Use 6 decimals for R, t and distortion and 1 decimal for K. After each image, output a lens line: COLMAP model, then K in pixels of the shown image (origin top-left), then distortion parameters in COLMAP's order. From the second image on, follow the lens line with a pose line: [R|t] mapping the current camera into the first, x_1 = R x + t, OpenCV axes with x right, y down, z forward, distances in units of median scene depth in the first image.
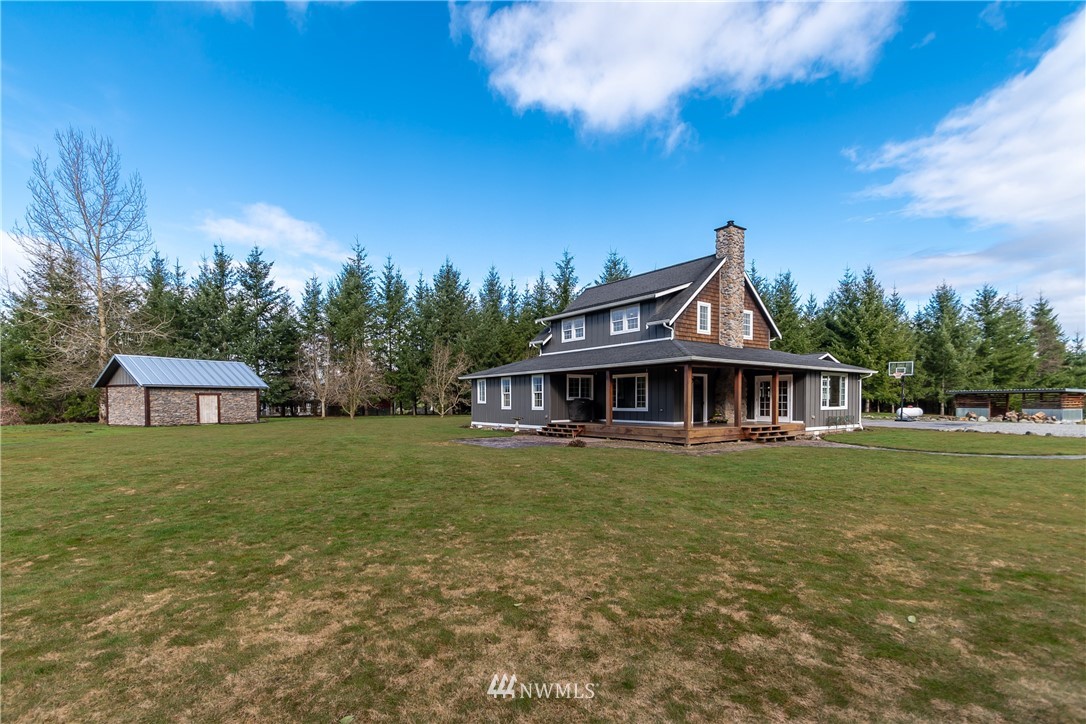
lens RADIAL K [[459.9, 0, 538.3], [0, 459.9, 410.7], [0, 0, 1]] dist [0.011688, 0.000577]
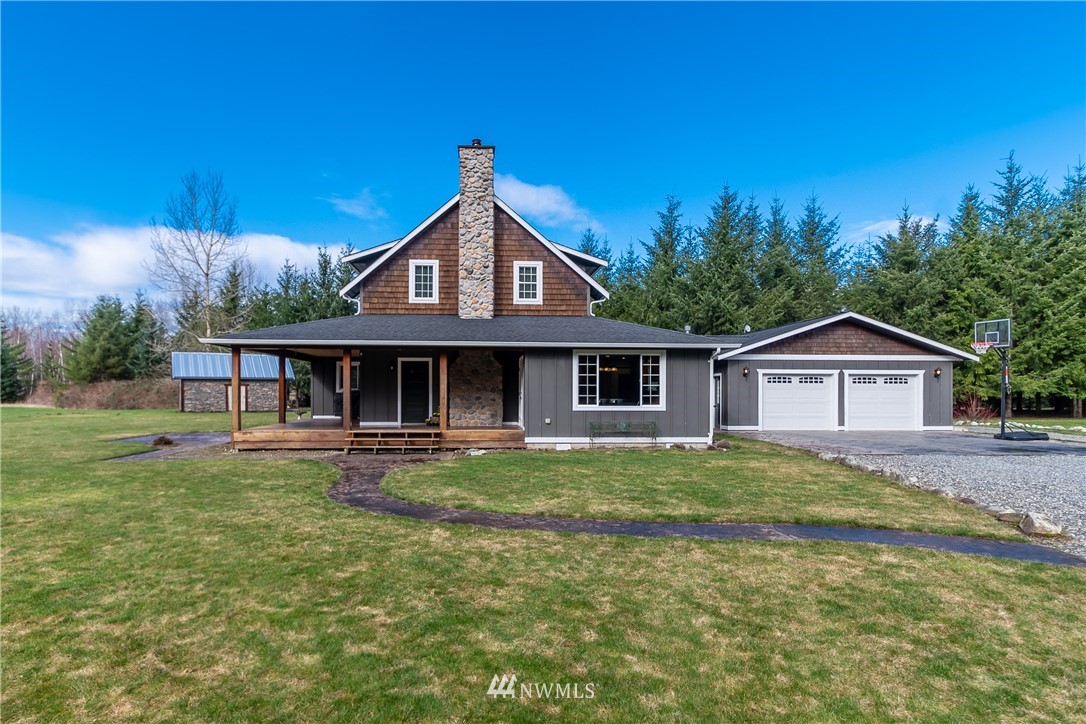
lens RADIAL K [[556.0, 0, 541.9], [0, 556.0, 400.8], [0, 0, 1]] dist [0.003341, -0.002119]
pose [[0.865870, 0.013935, -0.500075, 0.883333], [-0.016553, 0.999863, -0.000799, -0.012757], [0.499995, 0.008970, 0.865982, 0.302545]]
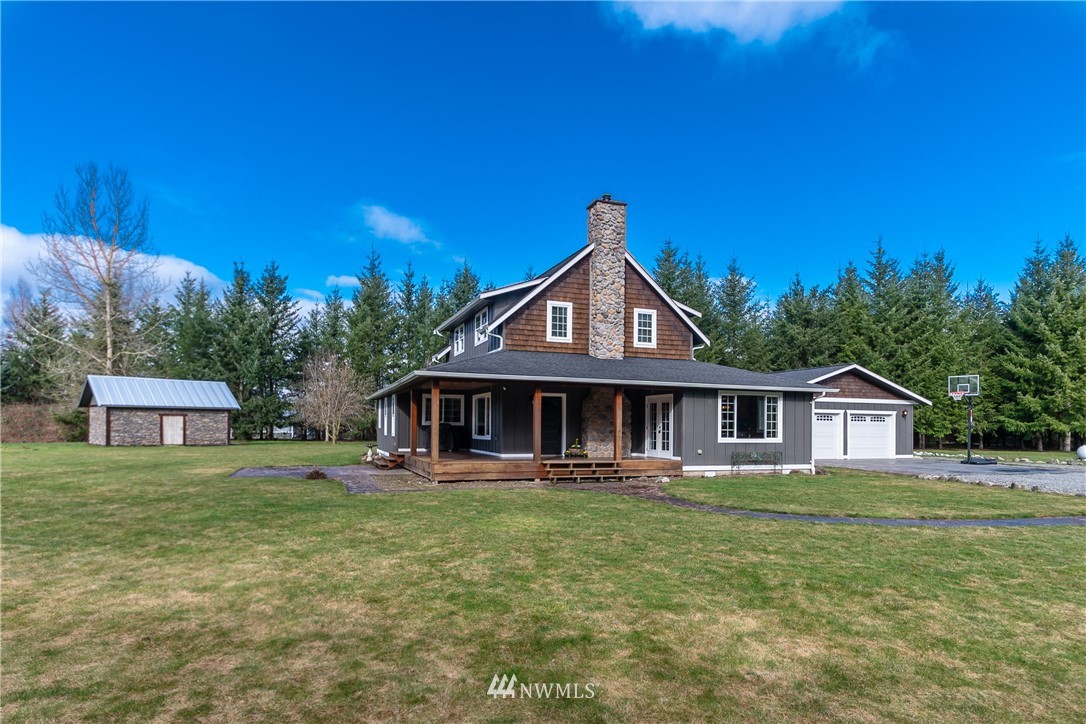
lens RADIAL K [[556.0, 0, 556.2], [0, 556.0, 436.1], [0, 0, 1]] dist [0.003341, -0.002119]
pose [[0.969607, 0.017658, -0.244031, 0.537112], [-0.018795, 0.999821, -0.002330, -0.004940], [0.243946, 0.006845, 0.969765, 0.078858]]
